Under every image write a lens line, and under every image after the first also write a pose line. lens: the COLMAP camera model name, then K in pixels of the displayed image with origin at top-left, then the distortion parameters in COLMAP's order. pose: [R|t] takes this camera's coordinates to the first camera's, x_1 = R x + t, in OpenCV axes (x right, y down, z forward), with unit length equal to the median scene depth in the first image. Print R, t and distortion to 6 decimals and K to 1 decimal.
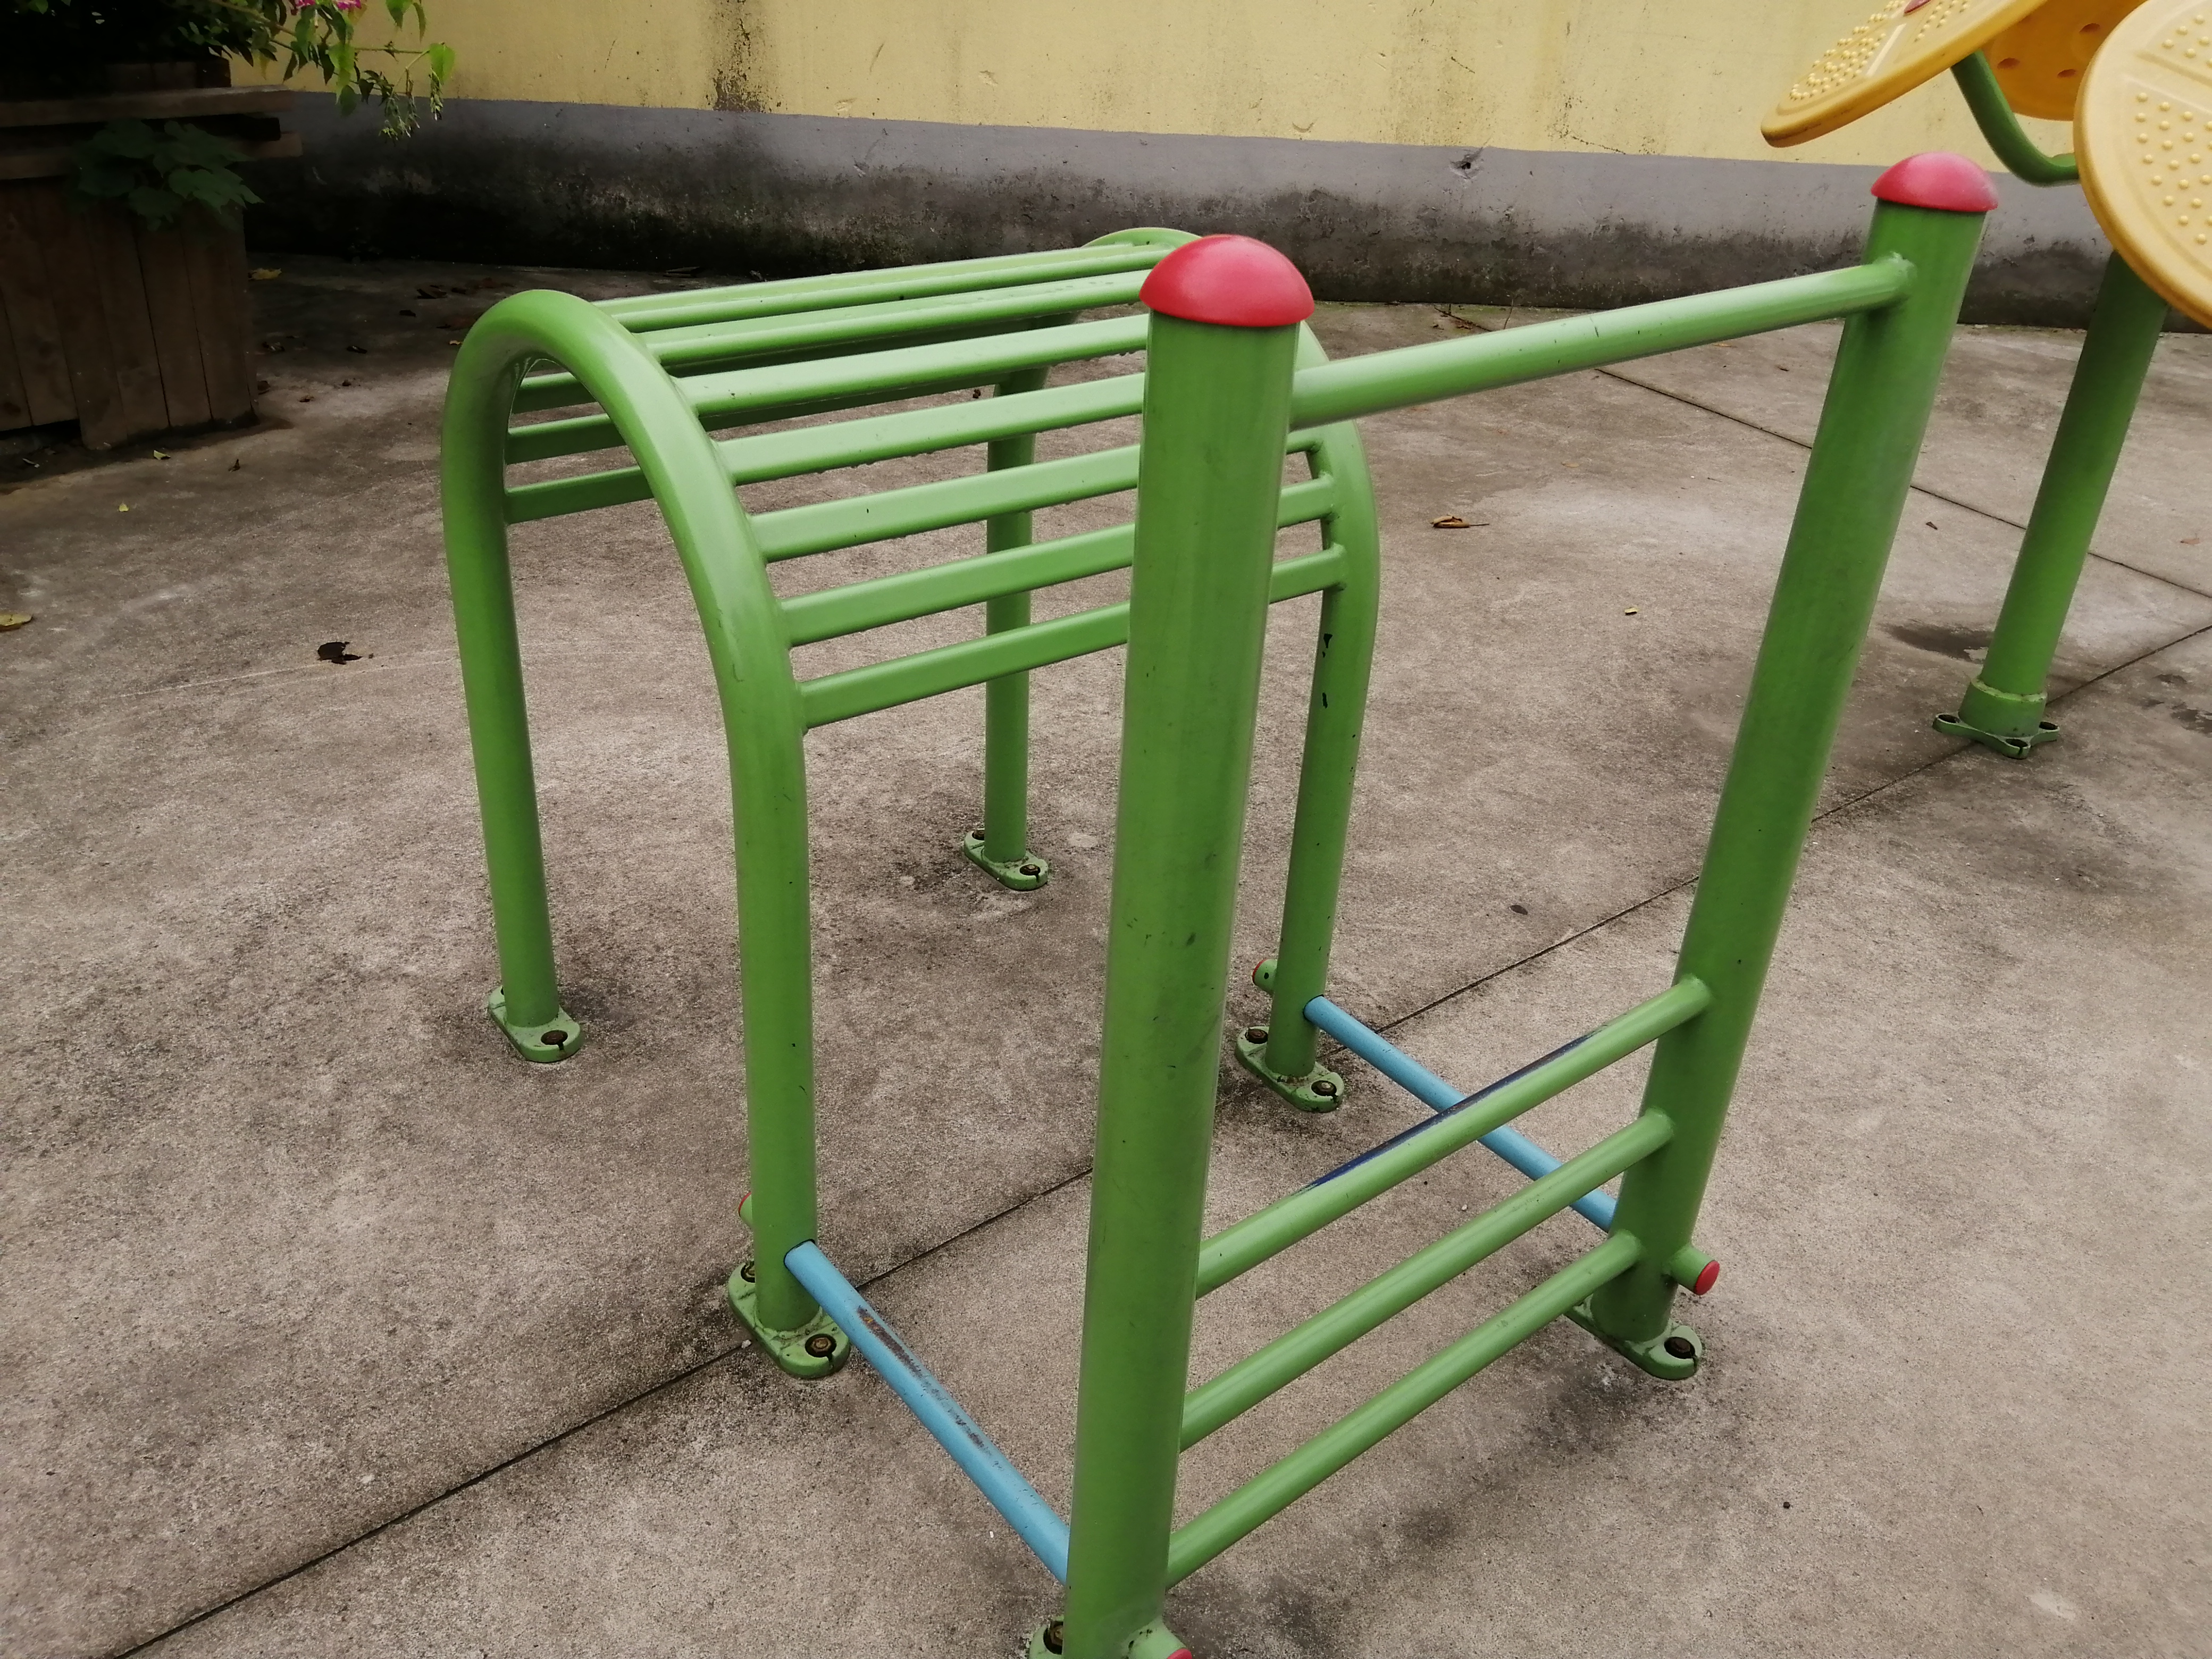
lens RADIAL K [[1731.8, 0, 1106.0], [0, 1731.8, 829.5], [0, 0, 1]] dist [0.028059, -0.058506]
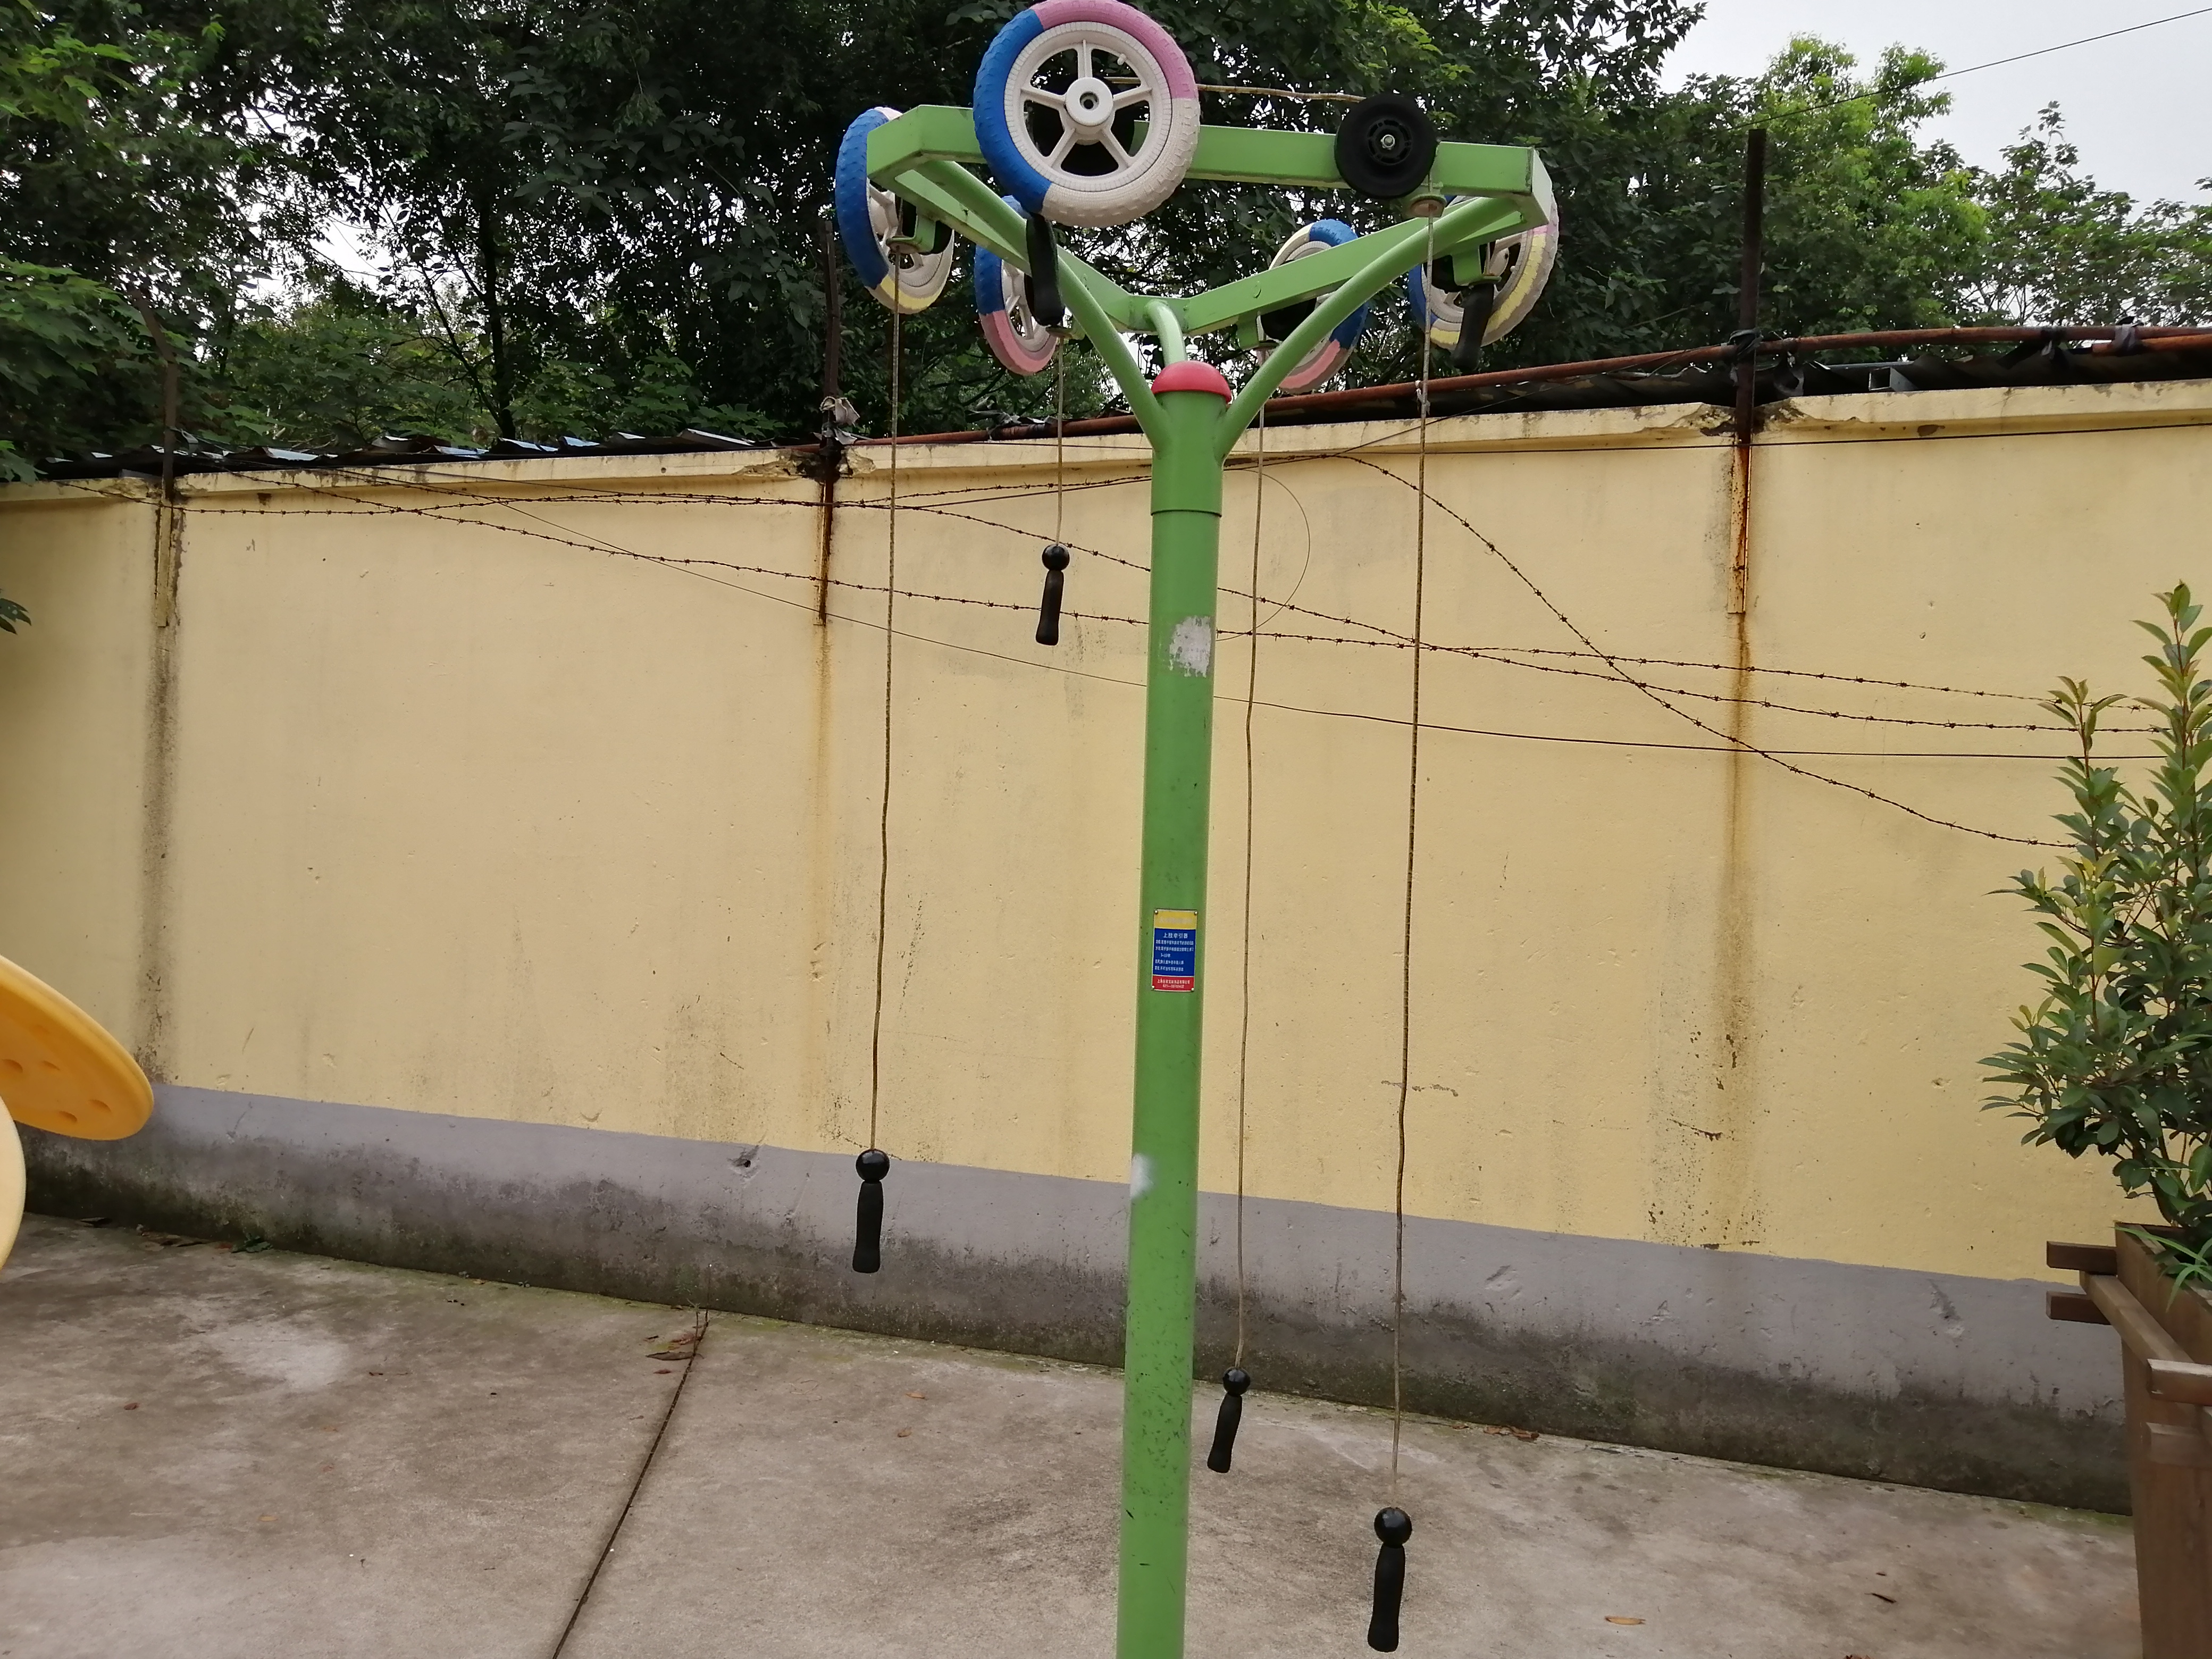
lens RADIAL K [[1794.1, 0, 1106.0], [0, 1794.1, 829.5], [0, 0, 1]] dist [0.066687, -0.104971]
pose [[0.904007, -0.025933, -0.426730, 0.815951], [-0.192812, 0.866148, -0.461098, -0.142023], [0.381569, 0.499115, 0.778004, 0.265441]]
